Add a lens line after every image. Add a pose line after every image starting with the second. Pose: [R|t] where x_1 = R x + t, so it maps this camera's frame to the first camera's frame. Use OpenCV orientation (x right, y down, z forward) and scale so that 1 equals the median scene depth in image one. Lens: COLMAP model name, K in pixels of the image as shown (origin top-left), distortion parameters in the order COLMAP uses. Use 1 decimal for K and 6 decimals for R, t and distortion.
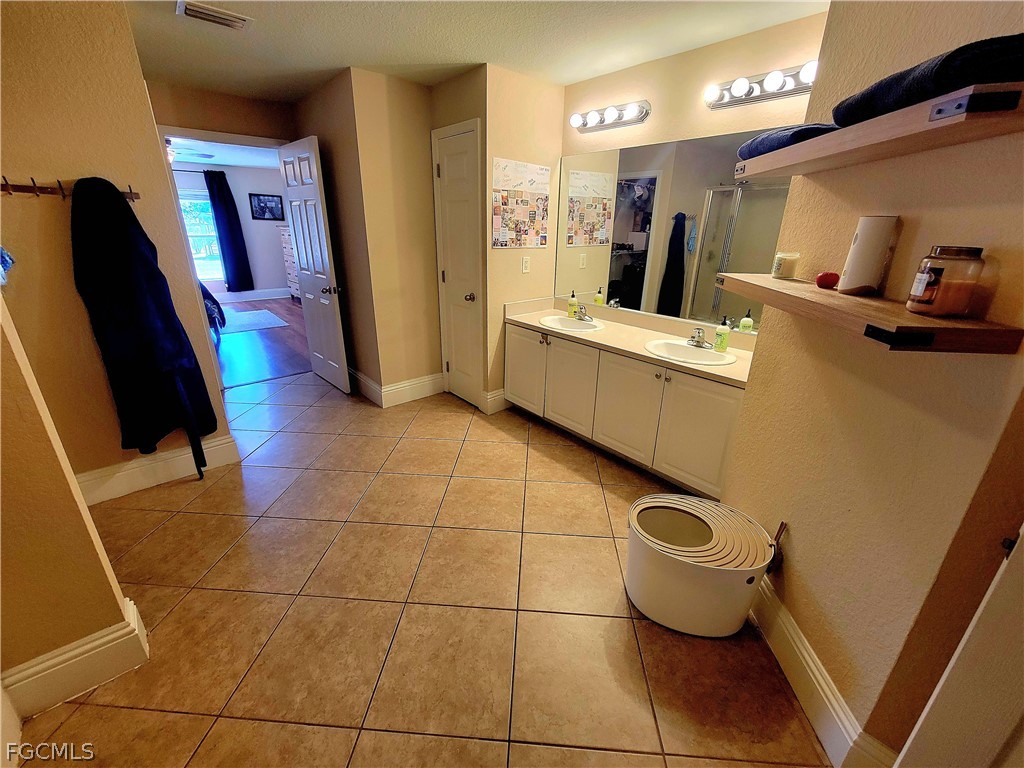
lens RADIAL K [[419.8, 0, 512.3], [0, 419.8, 384.3], [0, 0, 1]] dist [-0.003521, -0.000526]
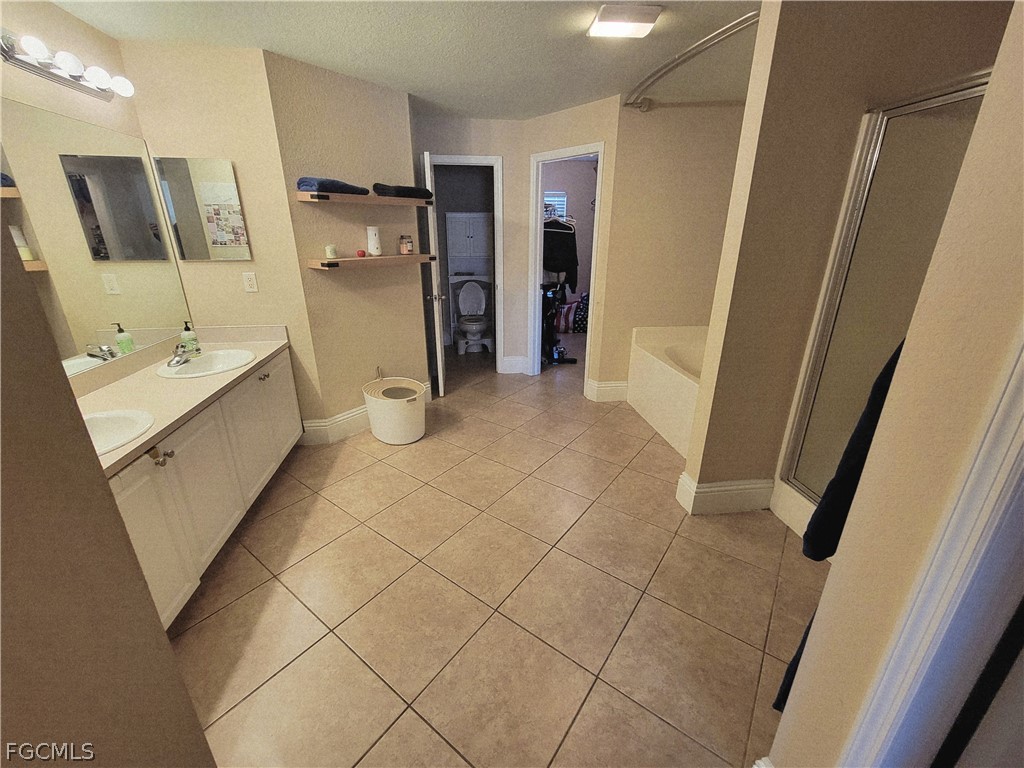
lens RADIAL K [[419.8, 0, 512.6], [0, 419.8, 379.5], [0, 0, 1]] dist [-0.003521, -0.000526]
pose [[-0.842887, -0.200950, 0.499160, -0.608476], [0.174229, 0.775755, 0.606505, -0.480064], [-0.509103, 0.598184, -0.618862, 1.194710]]
